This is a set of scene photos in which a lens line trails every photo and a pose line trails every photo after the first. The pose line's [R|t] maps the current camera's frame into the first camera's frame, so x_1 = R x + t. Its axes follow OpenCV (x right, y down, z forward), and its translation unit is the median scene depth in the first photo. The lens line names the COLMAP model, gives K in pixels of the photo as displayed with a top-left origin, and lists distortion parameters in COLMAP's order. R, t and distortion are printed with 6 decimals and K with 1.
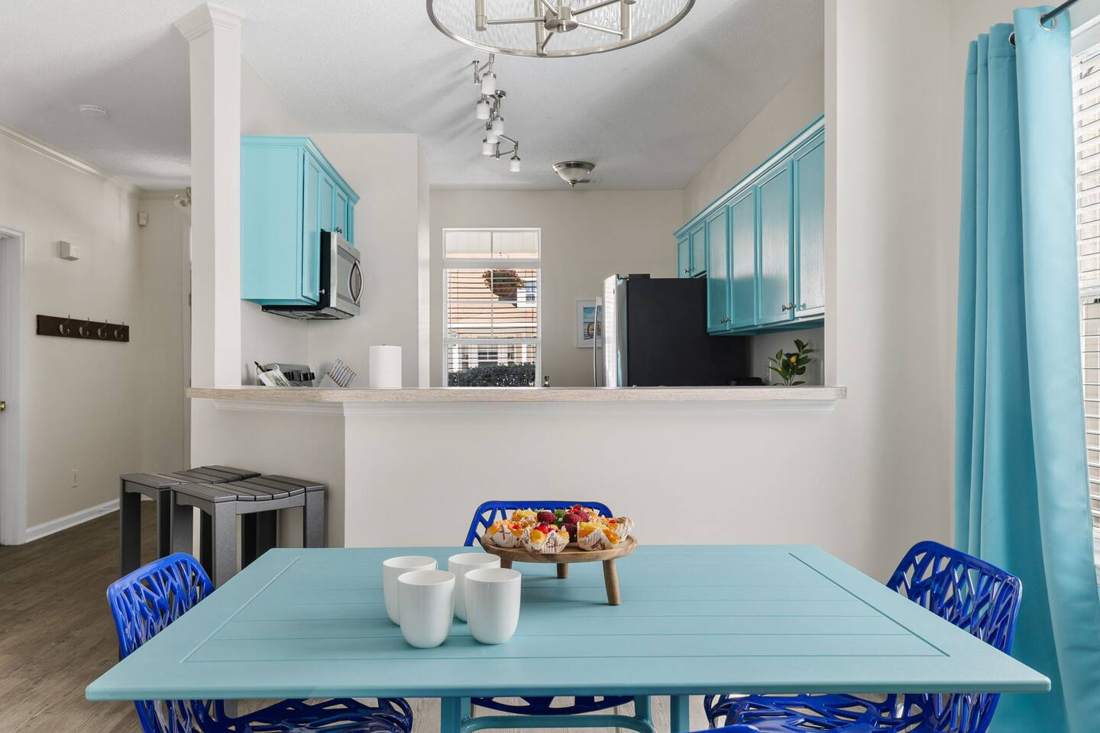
lens RADIAL K [[809.2, 0, 547.8], [0, 809.2, 363.5], [0, 0, 1]] dist [0.001031, 0.001668]
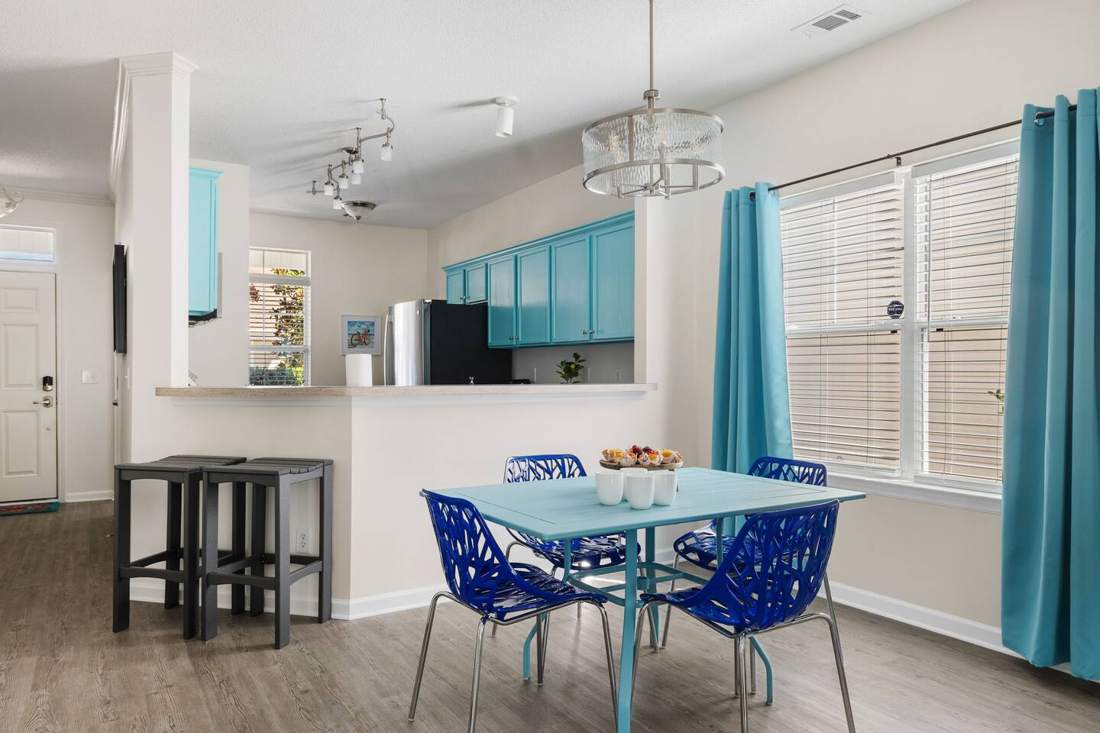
lens RADIAL K [[742.0, 0, 550.5], [0, 742.0, 369.5], [0, 0, 1]] dist [-0.000253, -0.000182]
pose [[0.868310, 0.003458, 0.496010, -0.396870], [-0.003387, 0.999994, -0.001043, 0.002448], [-0.496011, -0.000774, 0.868316, -0.151159]]
